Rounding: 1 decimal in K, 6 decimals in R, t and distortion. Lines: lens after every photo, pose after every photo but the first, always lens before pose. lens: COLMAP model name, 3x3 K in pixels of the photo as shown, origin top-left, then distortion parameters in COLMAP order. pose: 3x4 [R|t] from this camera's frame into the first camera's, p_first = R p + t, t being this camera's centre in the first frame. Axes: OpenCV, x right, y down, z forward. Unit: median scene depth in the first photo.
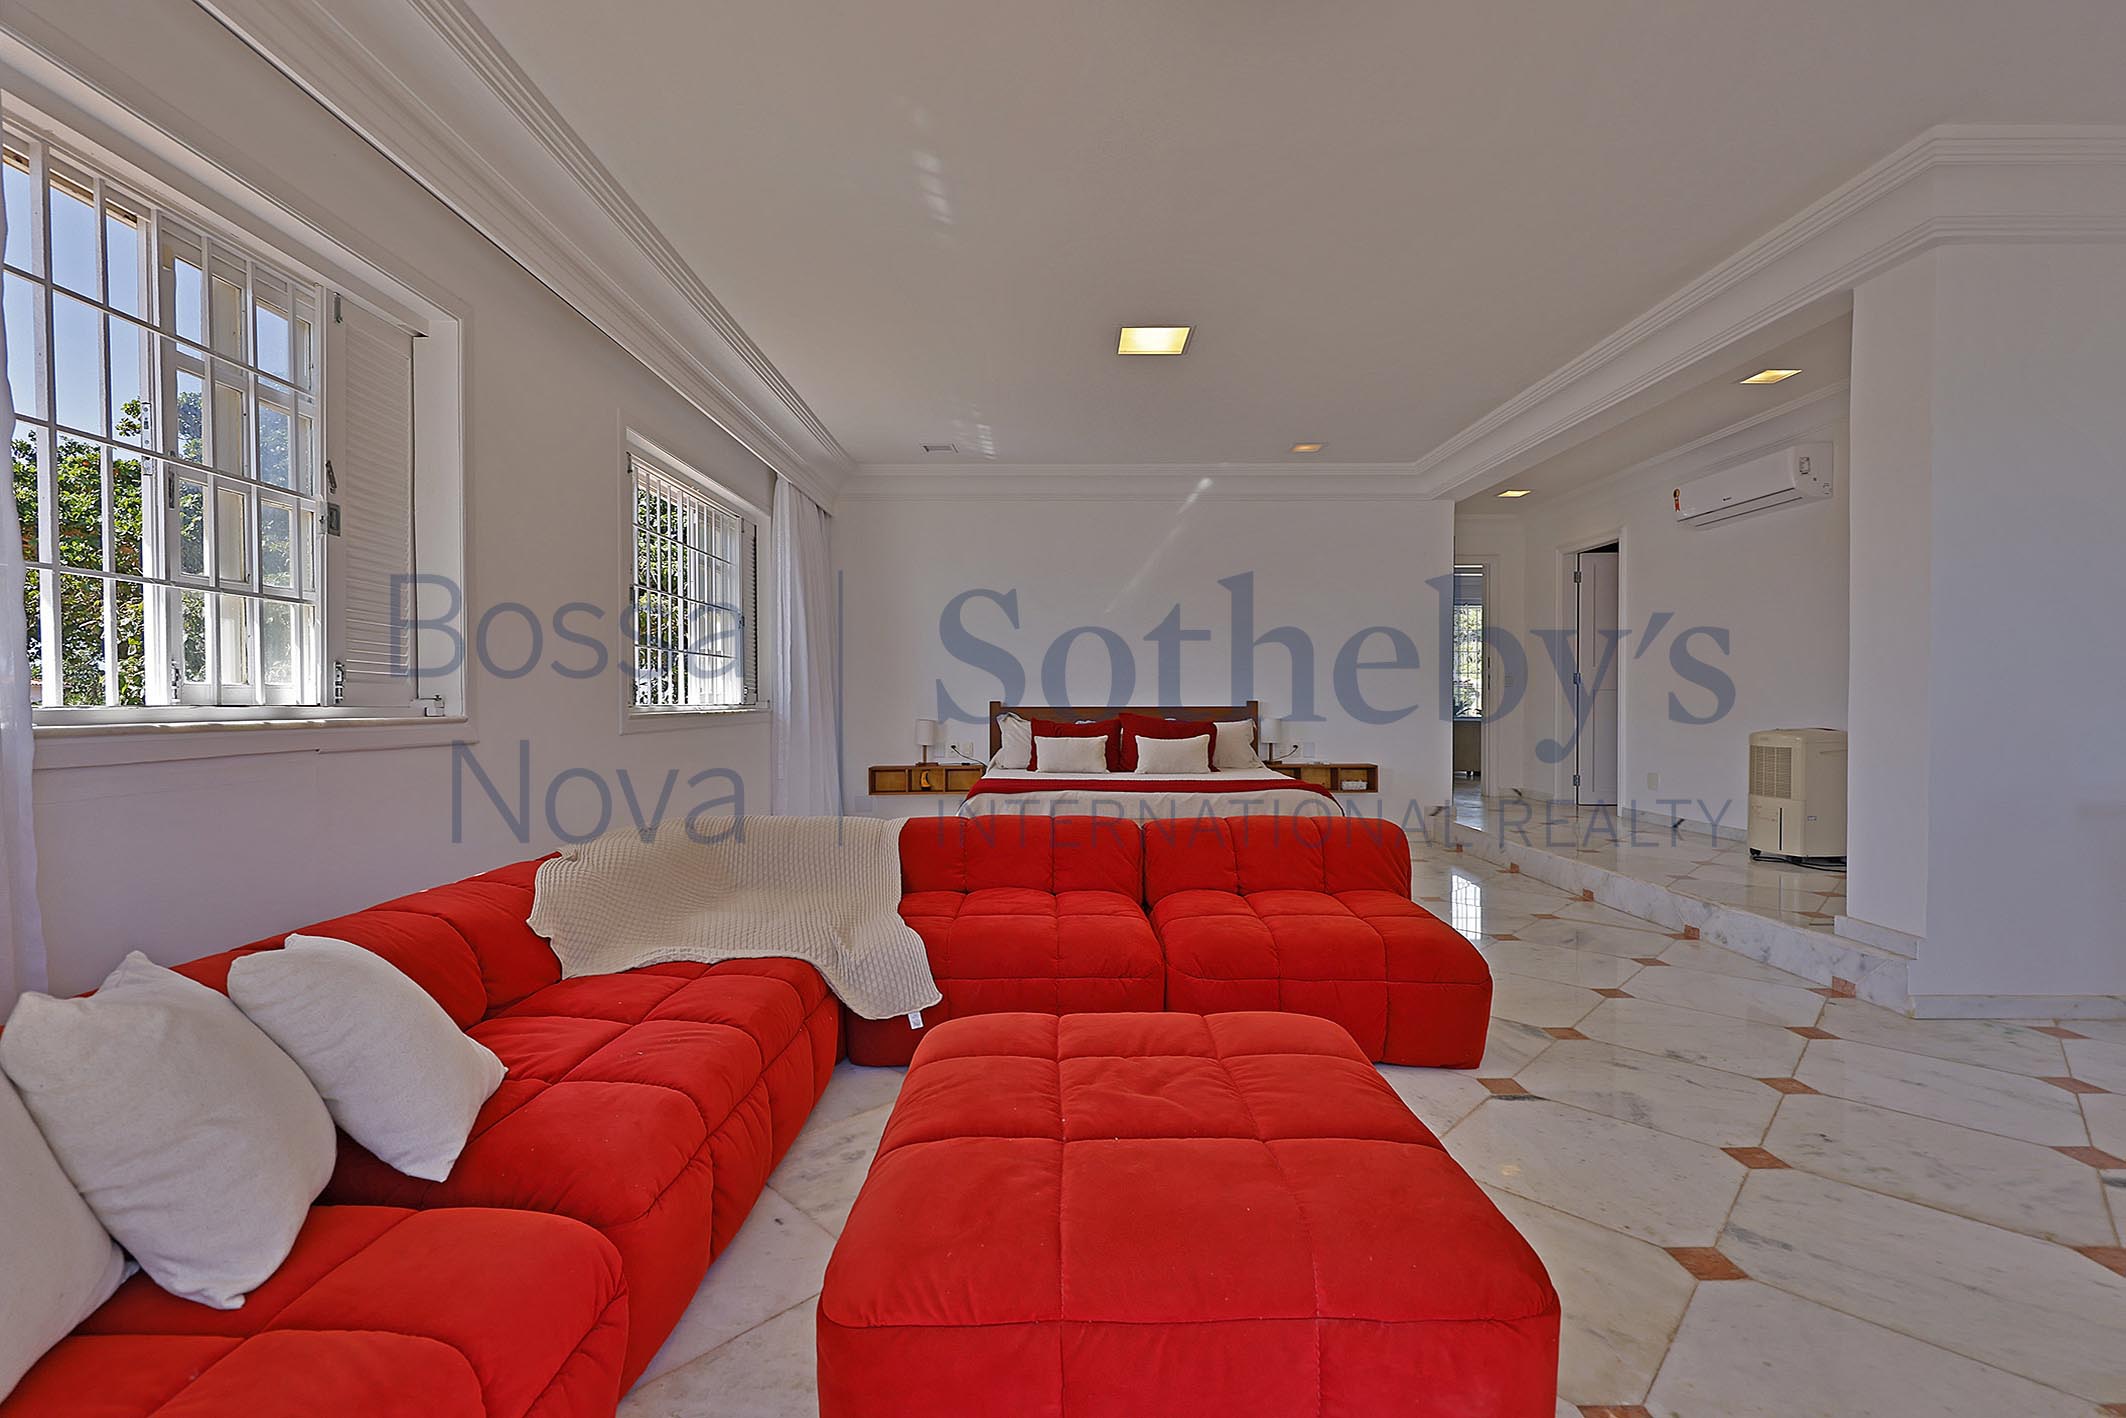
lens RADIAL K [[901.6, 0, 1059.4], [0, 901.6, 706.6], [0, 0, 1]] dist [-0.003056, 0.000777]
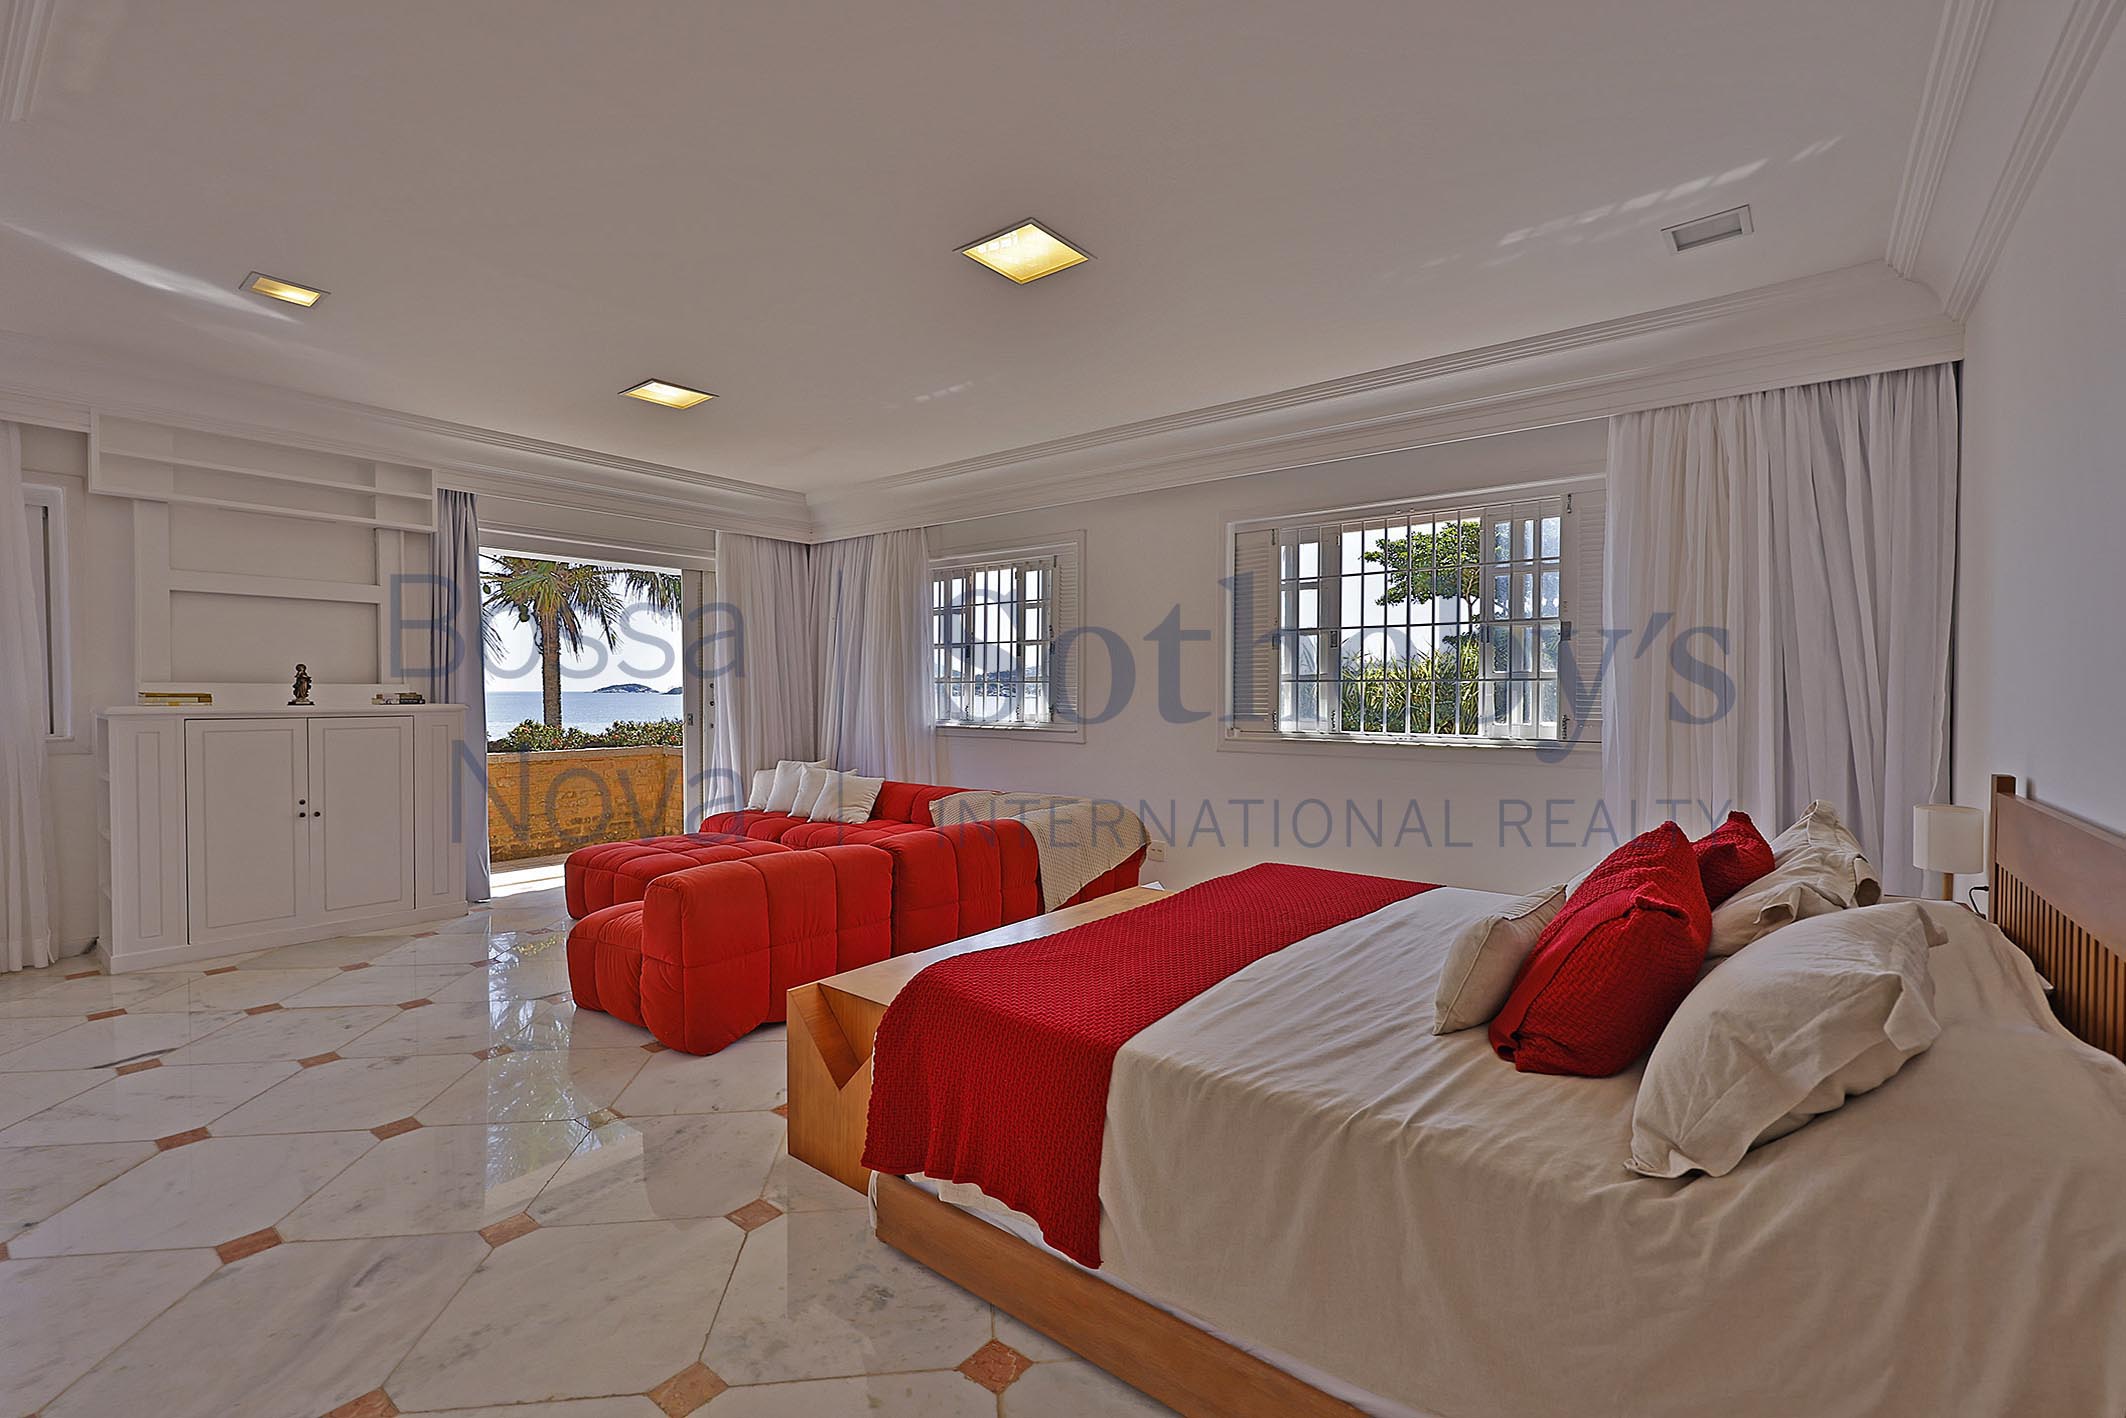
lens RADIAL K [[910.8, 0, 1051.1], [0, 910.8, 702.8], [0, 0, 1]] dist [0.001650, 0.000261]
pose [[-0.625860, 0.011015, -0.779857, 1.091924], [-0.007414, 0.999771, 0.020072, -0.099117], [0.779900, 0.018344, -0.625635, 2.430431]]
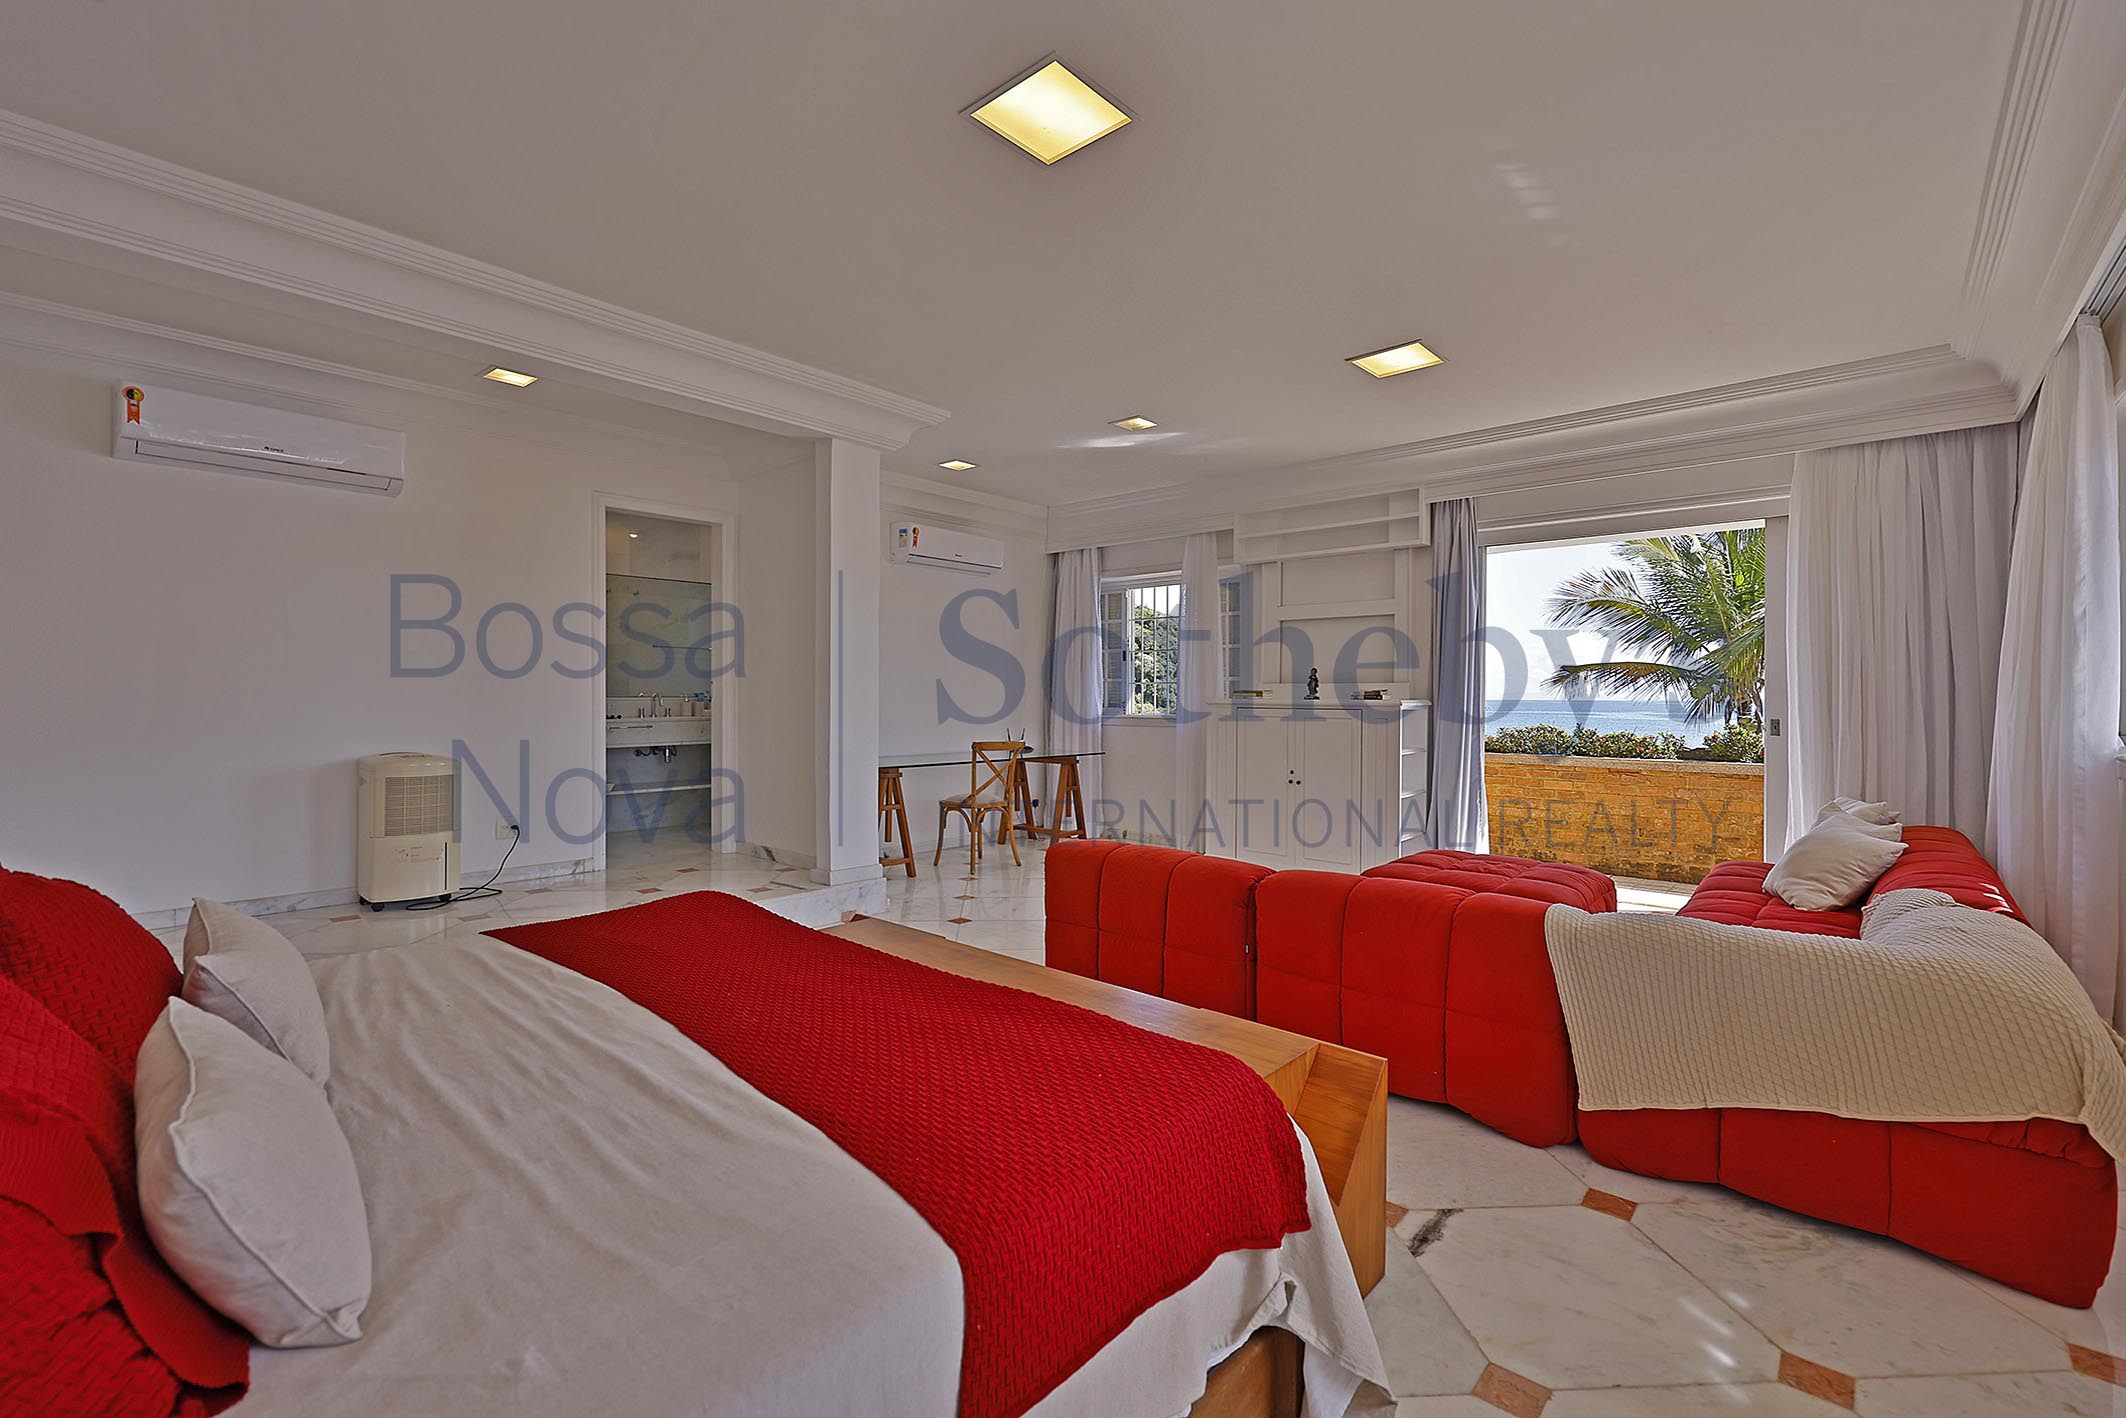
lens RADIAL K [[910.8, 0, 1060.9], [0, 910.8, 697.7], [0, 0, 1]] dist [0.001650, 0.000261]
pose [[-0.745666, -0.002900, 0.666314, -0.469878], [0.001965, 0.999977, 0.006551, -0.068293], [-0.666317, 0.006194, -0.745643, 2.340211]]
